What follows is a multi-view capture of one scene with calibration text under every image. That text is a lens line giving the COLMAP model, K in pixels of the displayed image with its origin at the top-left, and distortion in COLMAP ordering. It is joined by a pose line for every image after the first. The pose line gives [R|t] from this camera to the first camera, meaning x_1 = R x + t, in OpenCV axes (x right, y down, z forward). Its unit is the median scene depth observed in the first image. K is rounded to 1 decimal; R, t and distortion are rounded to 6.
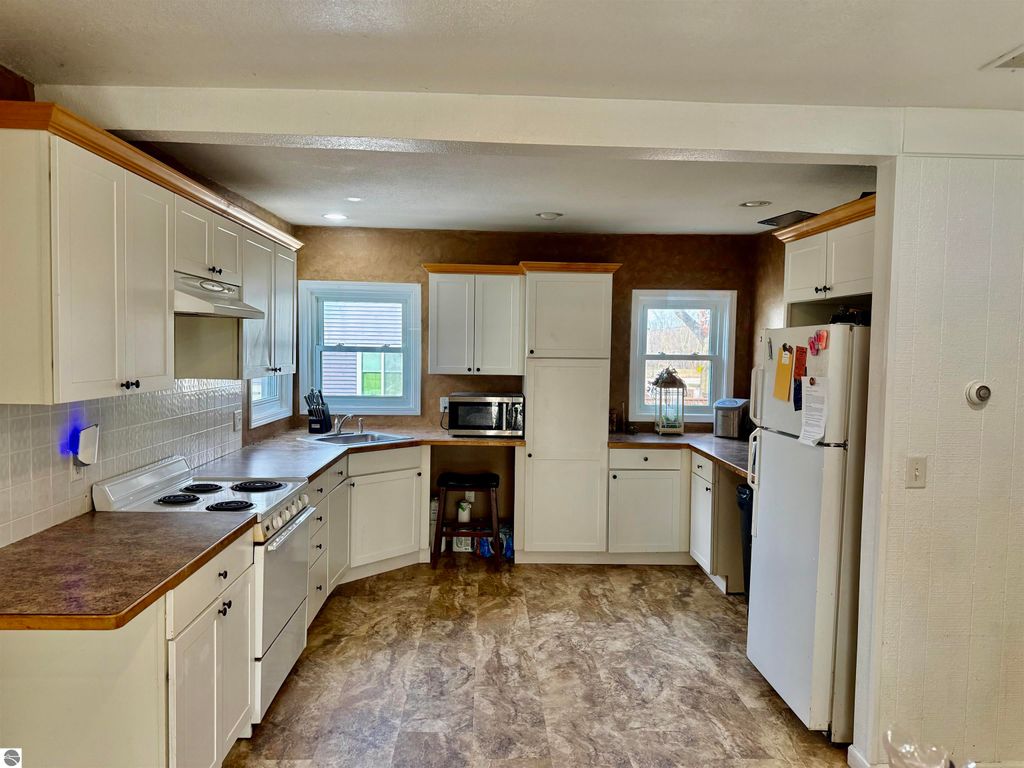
lens RADIAL K [[723.6, 0, 510.0], [0, 723.6, 386.4], [0, 0, 1]] dist [0.112027, -0.152370]
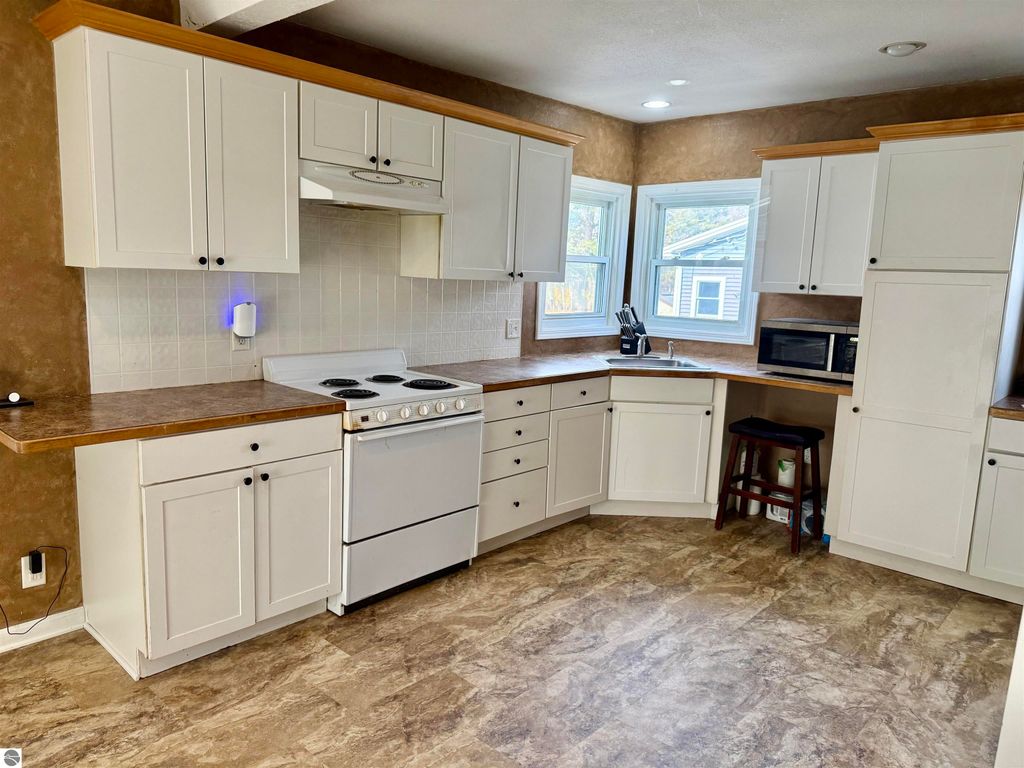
lens RADIAL K [[723.6, 0, 510.0], [0, 723.6, 386.4], [0, 0, 1]] dist [0.112027, -0.152370]
pose [[0.713484, 0.119295, -0.690442, 0.300066], [-0.064436, 0.992395, 0.104880, 0.020537], [0.697703, -0.030341, 0.715745, 0.268743]]
